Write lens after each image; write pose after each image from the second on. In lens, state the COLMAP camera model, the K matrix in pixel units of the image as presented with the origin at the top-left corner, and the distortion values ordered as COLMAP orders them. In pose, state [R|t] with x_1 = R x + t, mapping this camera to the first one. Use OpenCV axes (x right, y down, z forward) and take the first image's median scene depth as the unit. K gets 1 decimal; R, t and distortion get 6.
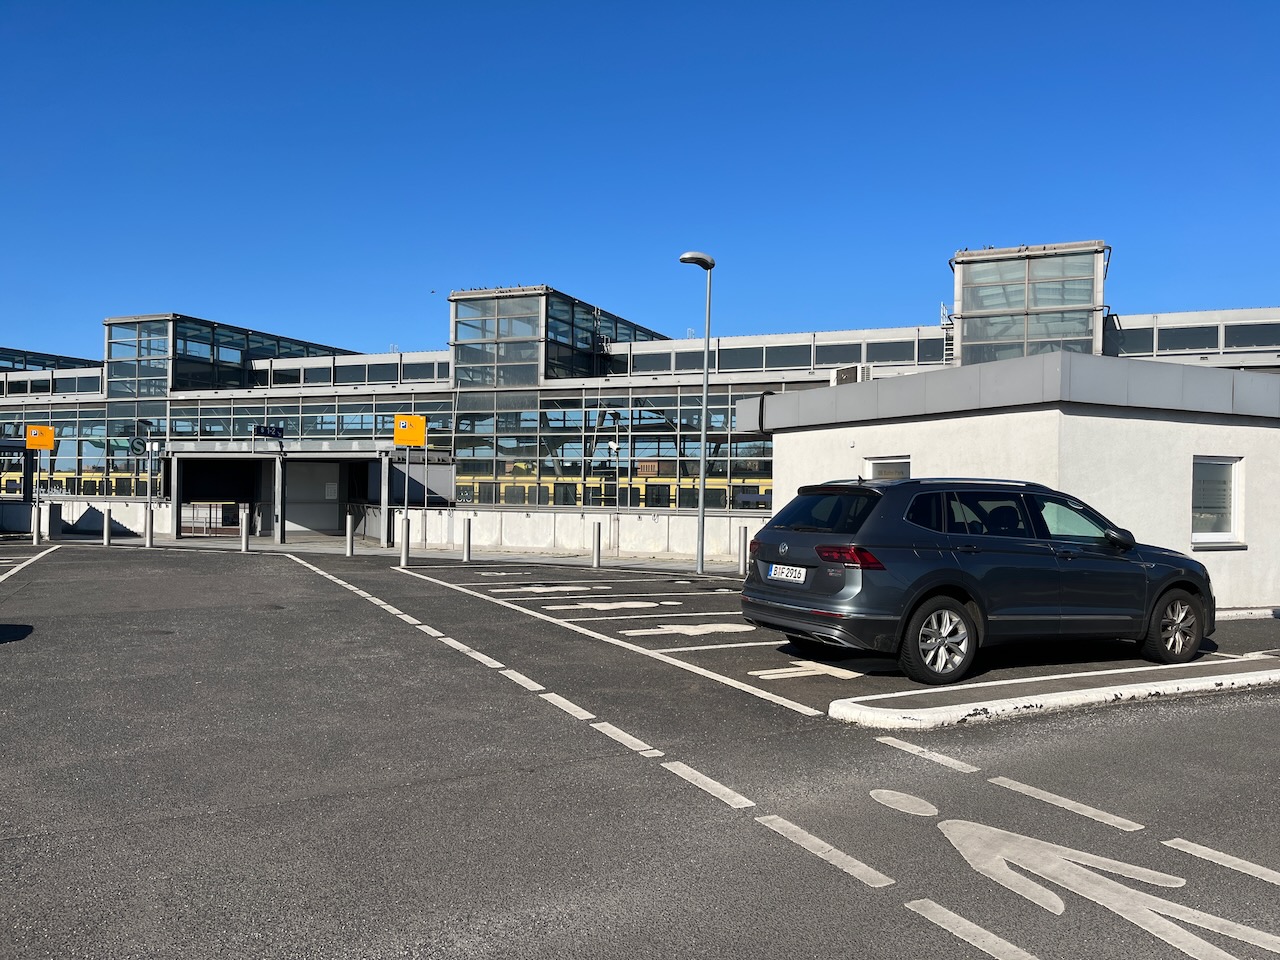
lens RADIAL K [[963.6, 0, 655.8], [0, 963.6, 492.0], [0, 0, 1]] dist [0.055486, -0.074252]
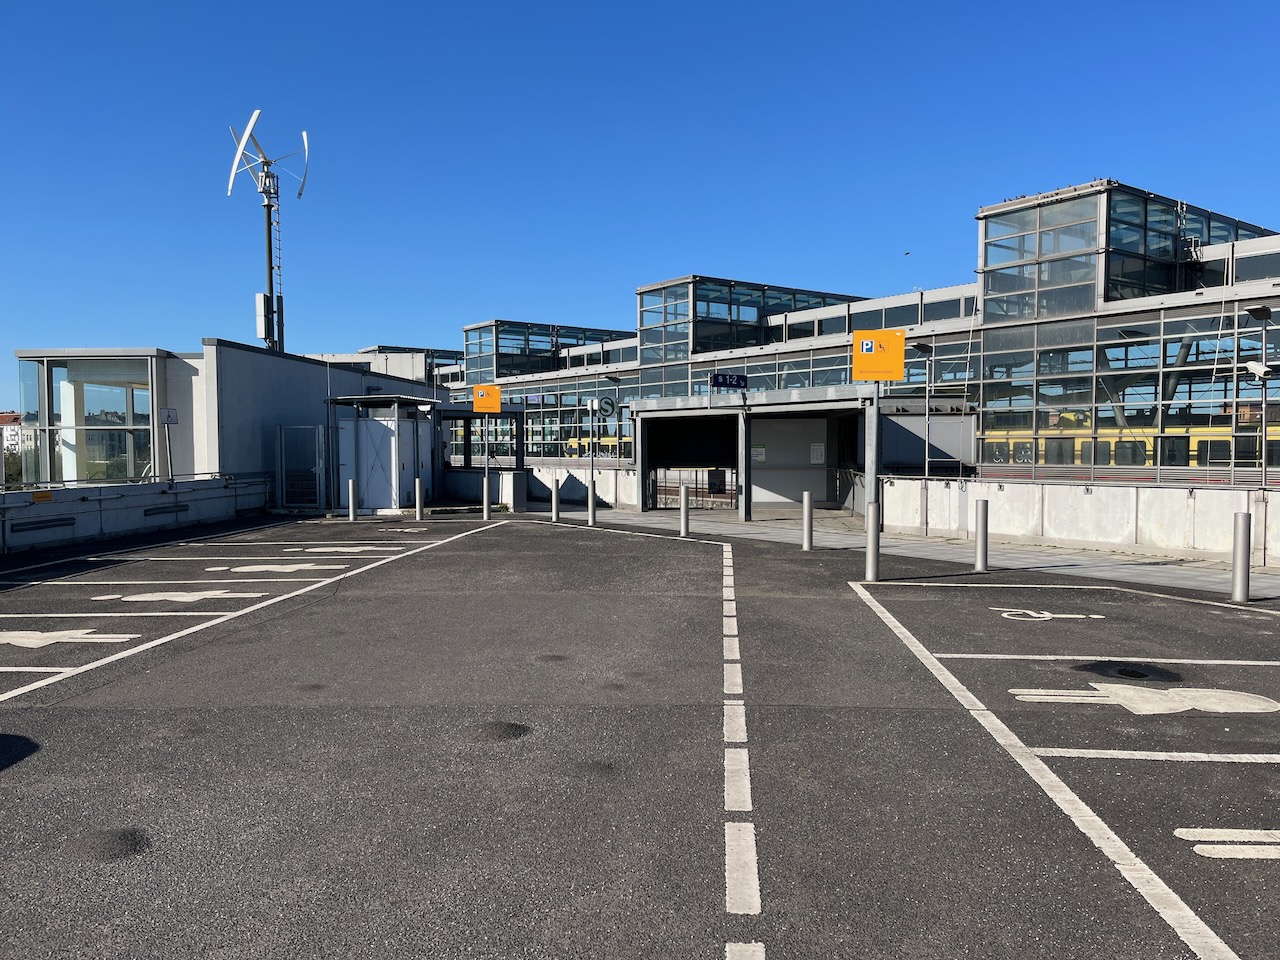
lens RADIAL K [[963.6, 0, 647.2], [0, 963.6, 492.1], [0, 0, 1]] dist [0.055486, -0.074252]
pose [[0.854440, 0.008736, -0.519477, -0.021944], [0.014172, 0.999095, 0.040112, -0.001798], [0.519357, -0.041635, 0.853542, 0.137934]]
